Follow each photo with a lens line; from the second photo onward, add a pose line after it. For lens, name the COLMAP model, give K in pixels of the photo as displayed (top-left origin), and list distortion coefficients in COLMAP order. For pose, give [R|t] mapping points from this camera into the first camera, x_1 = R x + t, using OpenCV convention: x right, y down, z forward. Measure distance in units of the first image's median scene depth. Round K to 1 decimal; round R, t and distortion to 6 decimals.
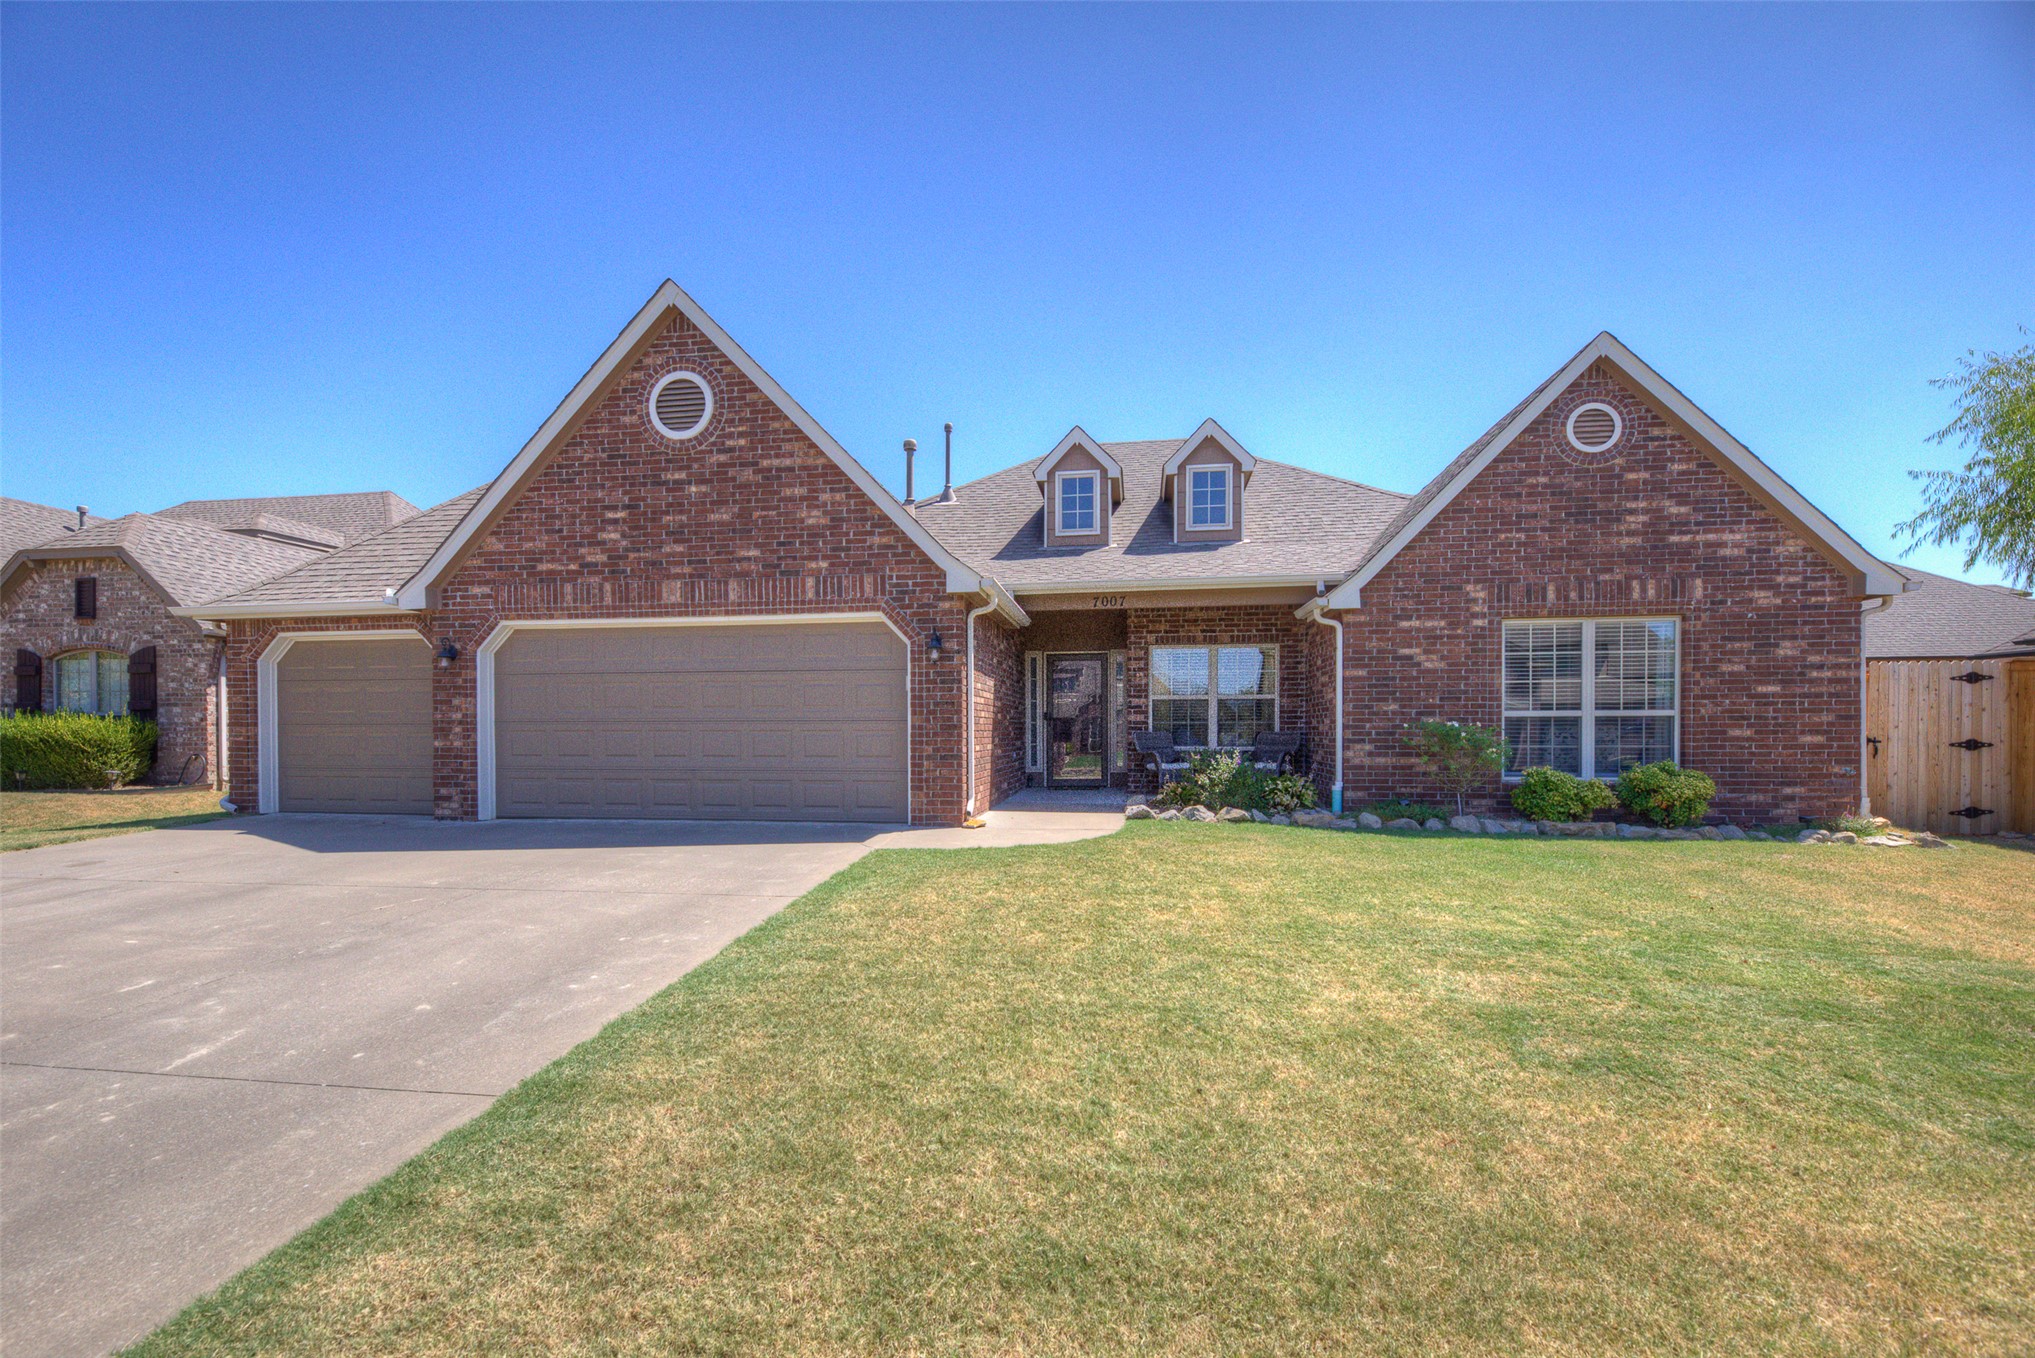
lens RADIAL K [[805.8, 0, 1013.9], [0, 805.8, 692.4], [0, 0, 1]] dist [0.016462, -0.005598]
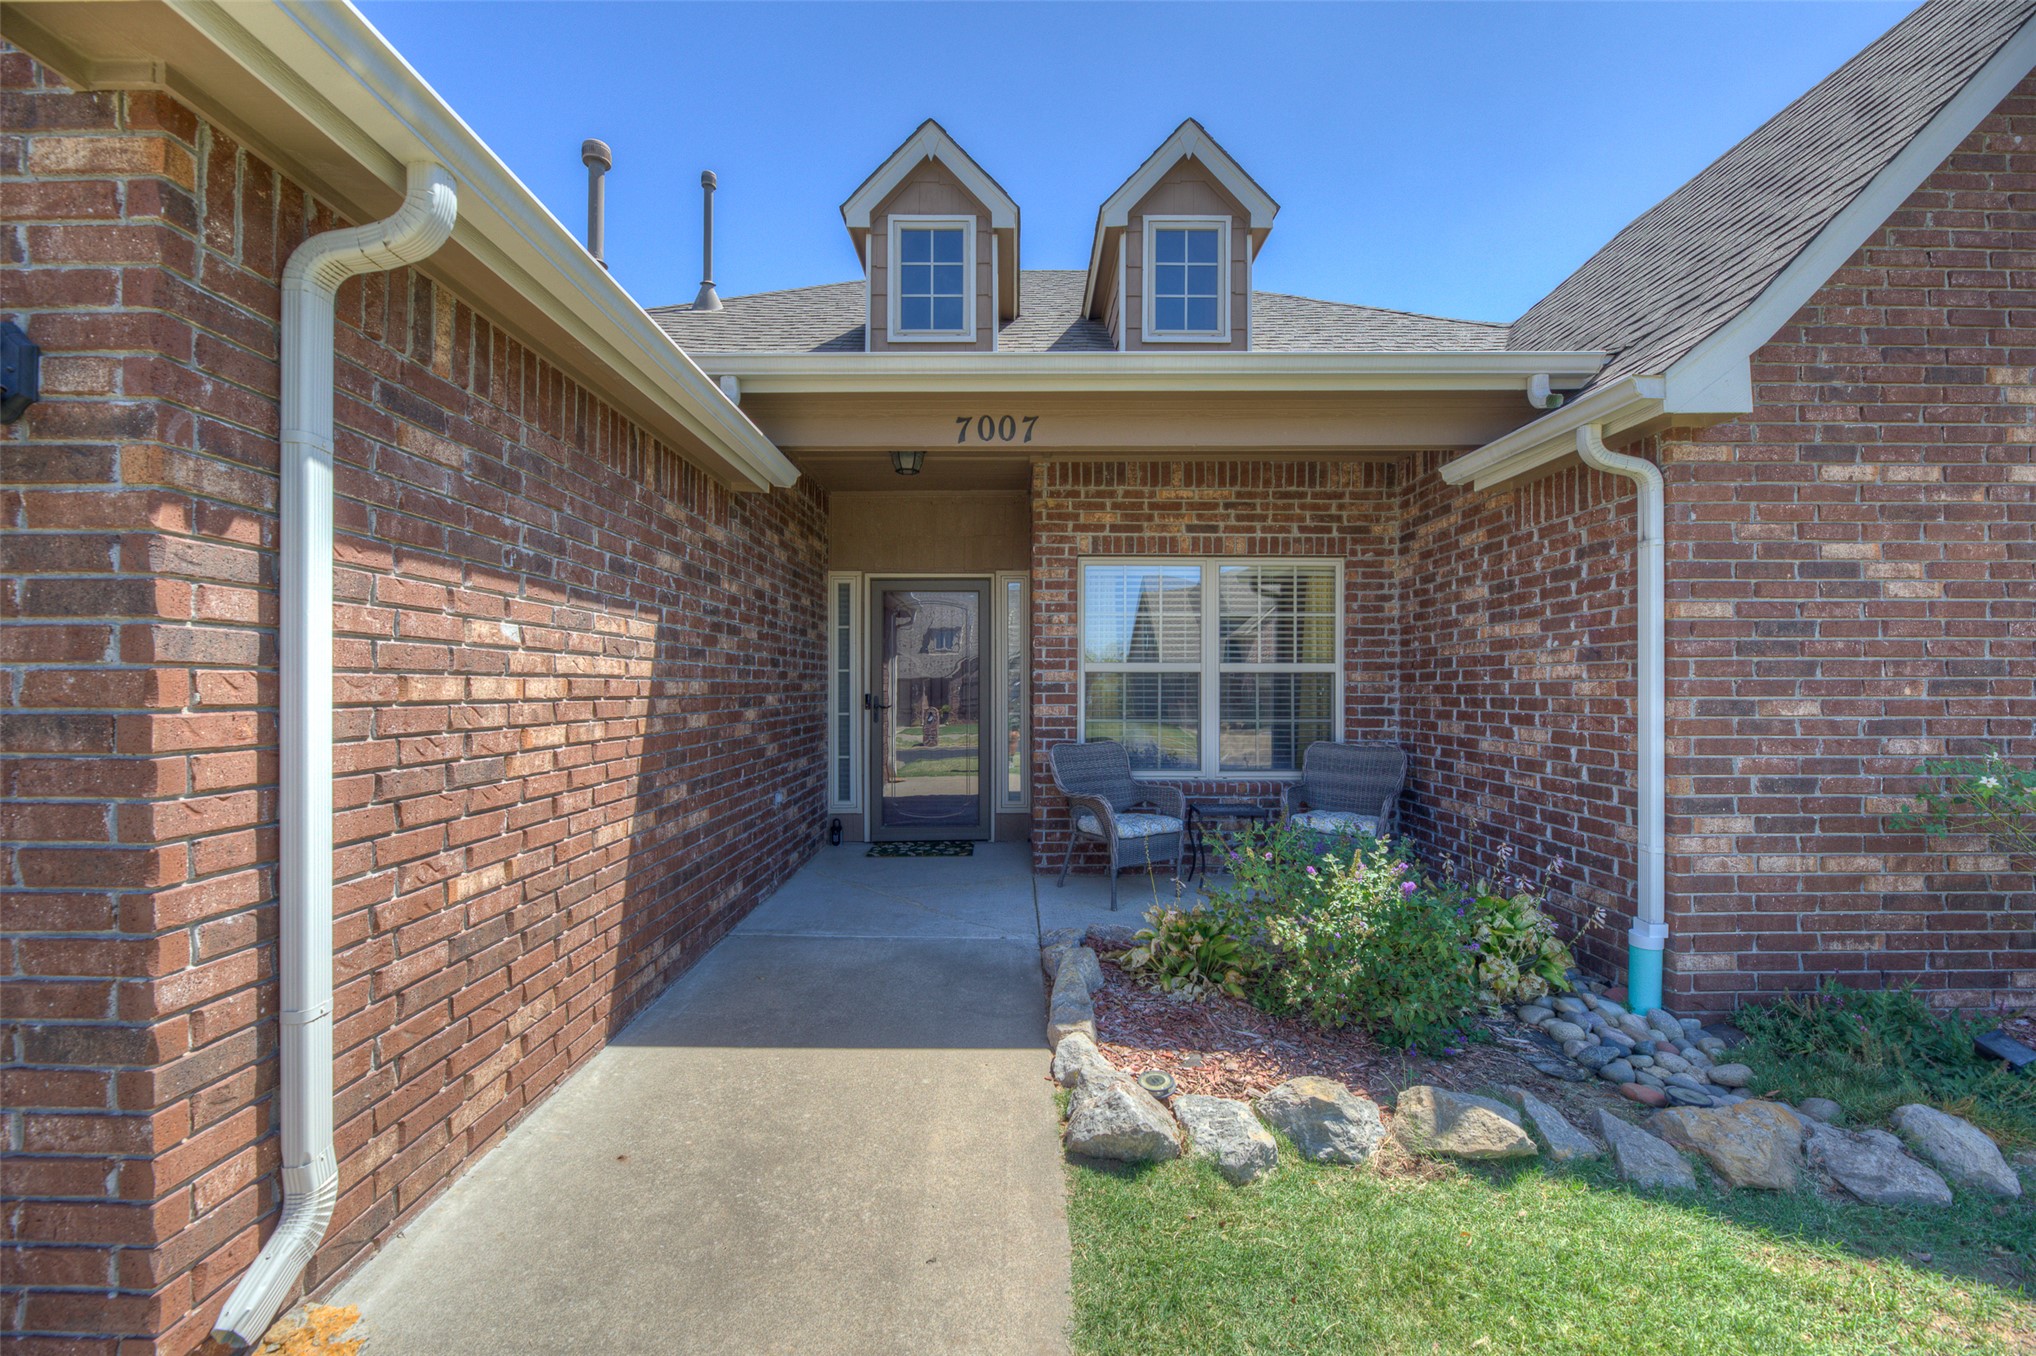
lens RADIAL K [[806.2, 0, 1014.4], [0, 806.2, 691.4], [0, 0, 1]] dist [0.016462, -0.005598]
pose [[0.987882, 0.001131, 0.155201, 0.074542], [-0.008939, 0.998728, 0.049621, -0.003976], [-0.154947, -0.050407, 0.986636, 0.693195]]
